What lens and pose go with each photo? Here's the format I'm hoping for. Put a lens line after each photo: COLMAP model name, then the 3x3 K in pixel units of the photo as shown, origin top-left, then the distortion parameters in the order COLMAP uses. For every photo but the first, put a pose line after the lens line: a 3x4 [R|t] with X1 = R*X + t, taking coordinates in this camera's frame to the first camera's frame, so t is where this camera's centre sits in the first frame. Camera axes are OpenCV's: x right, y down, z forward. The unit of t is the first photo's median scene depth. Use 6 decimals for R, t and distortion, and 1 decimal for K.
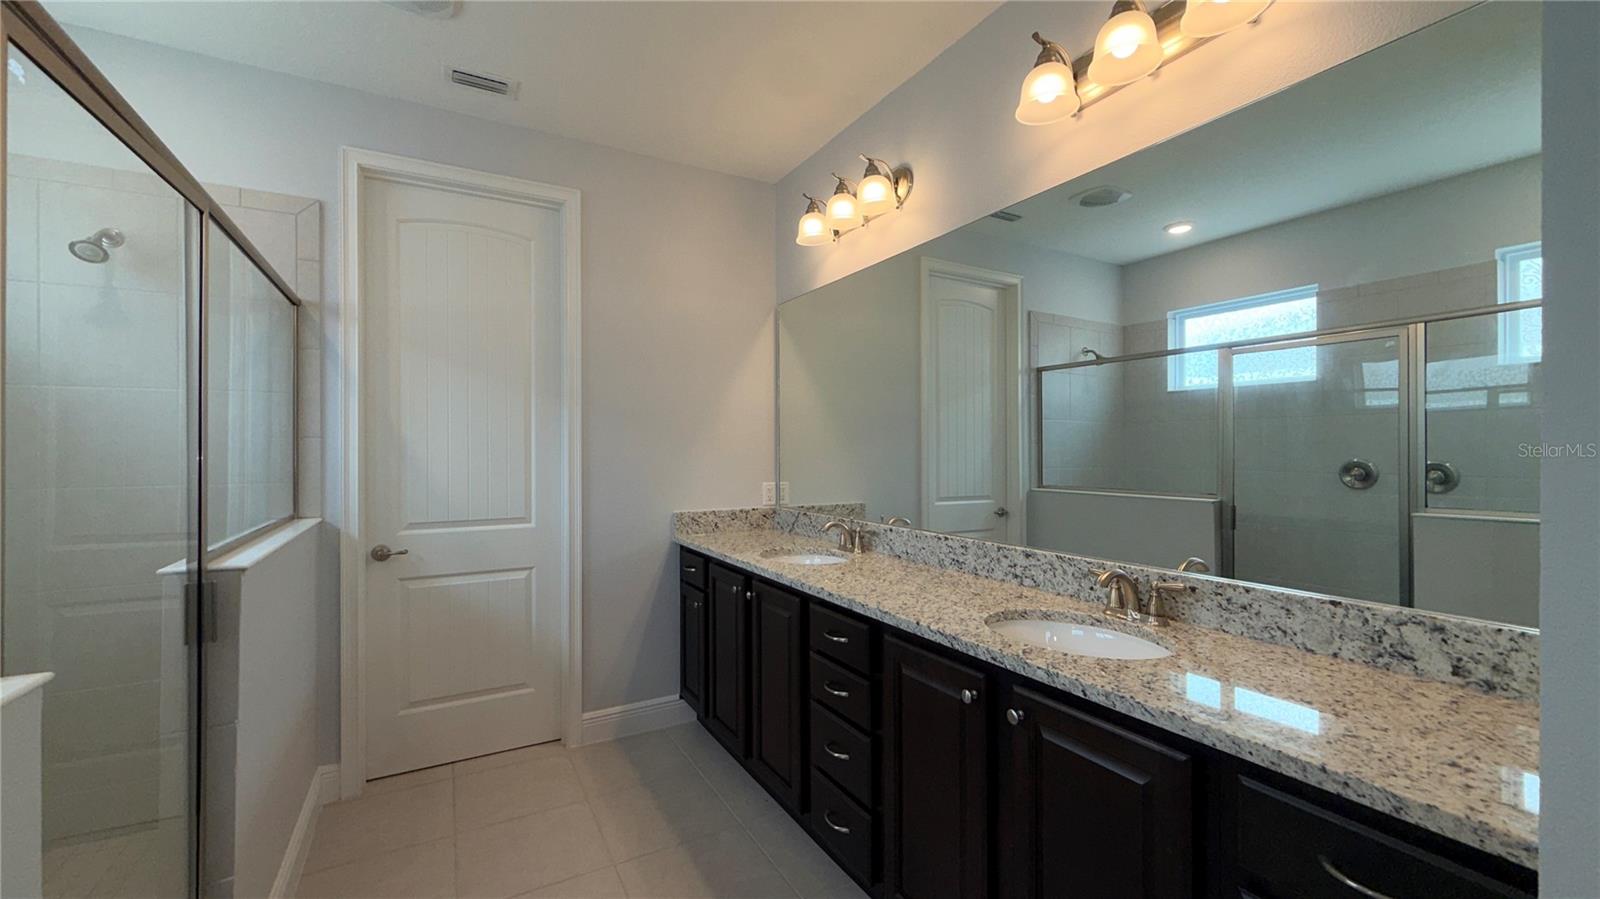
lens RADIAL K [[636.1, 0, 796.4], [0, 636.1, 449.0], [0, 0, 1]] dist [0.000790, 0.000165]
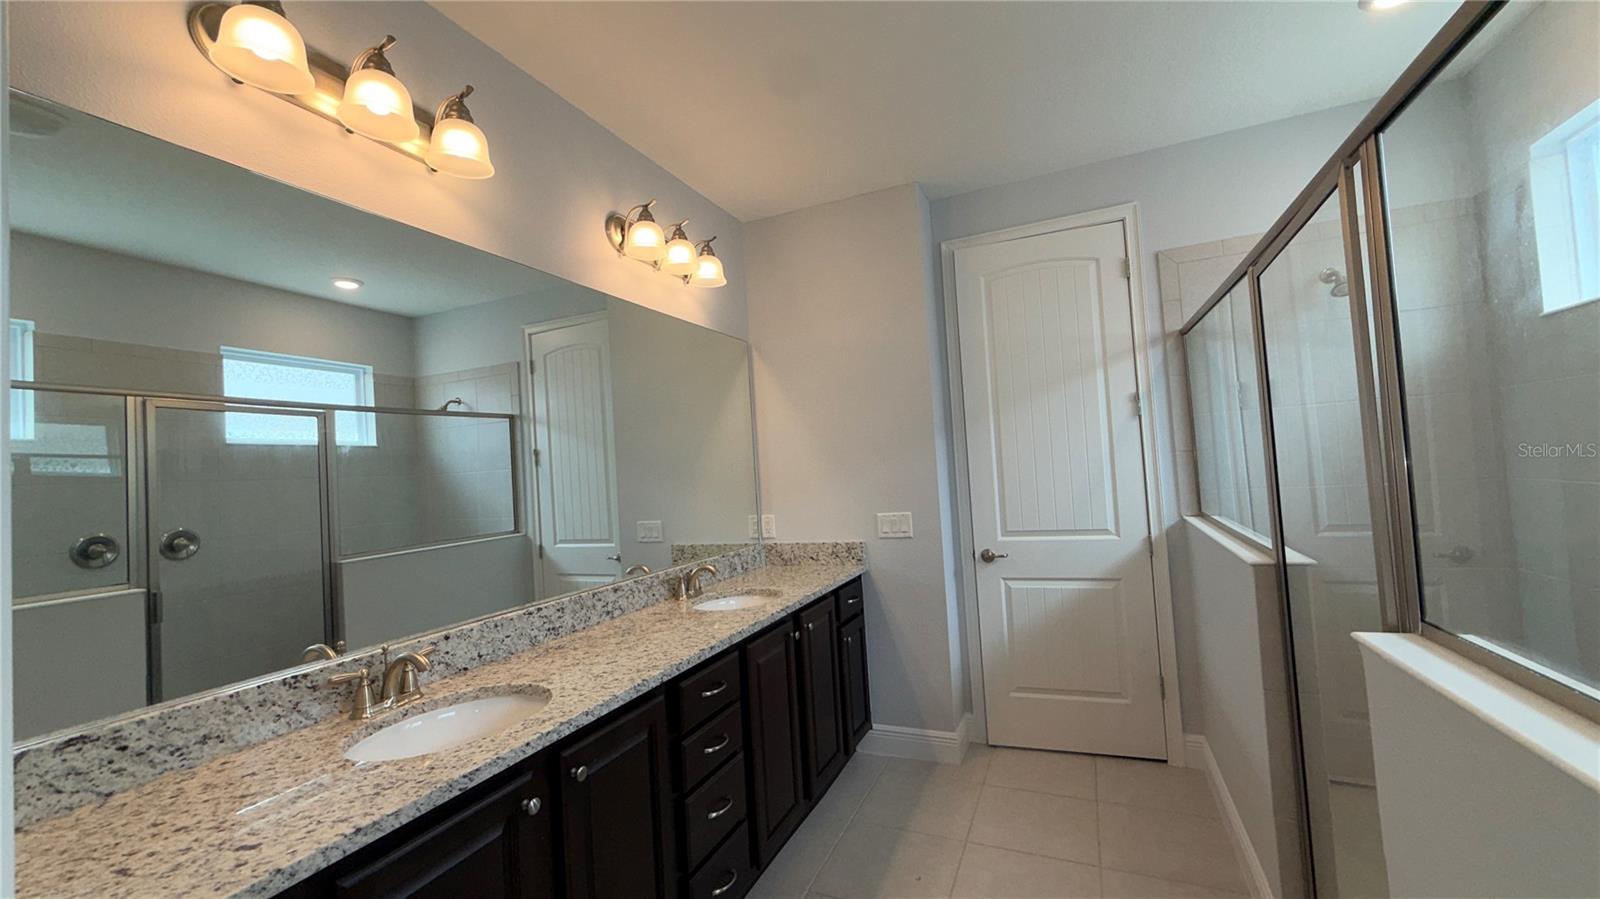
lens RADIAL K [[652.7, 0, 805.5], [0, 652.7, 446.9], [0, 0, 1]] dist [-0.000269, -0.000146]
pose [[-0.609284, 0.064399, 0.790333, -0.761128], [0.055537, 0.997715, -0.038483, -0.029295], [-0.791005, 0.020446, -0.611468, 1.345523]]
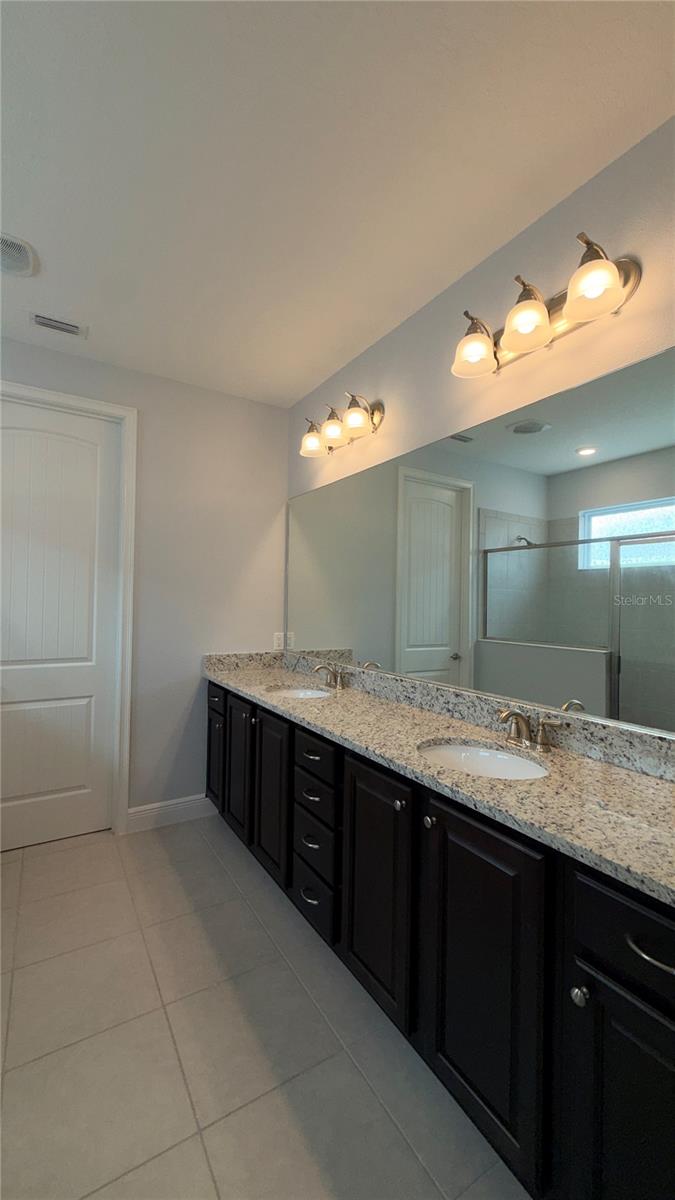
lens RADIAL K [[477.1, 0, 339.7], [0, 477.1, 596.9], [0, 0, 1]] dist [0.000790, 0.000165]
pose [[0.998808, 0.020585, 0.044256, 0.061462], [-0.020146, 0.999744, -0.010332, -0.023563], [-0.044457, 0.009428, 0.998967, 0.000309]]
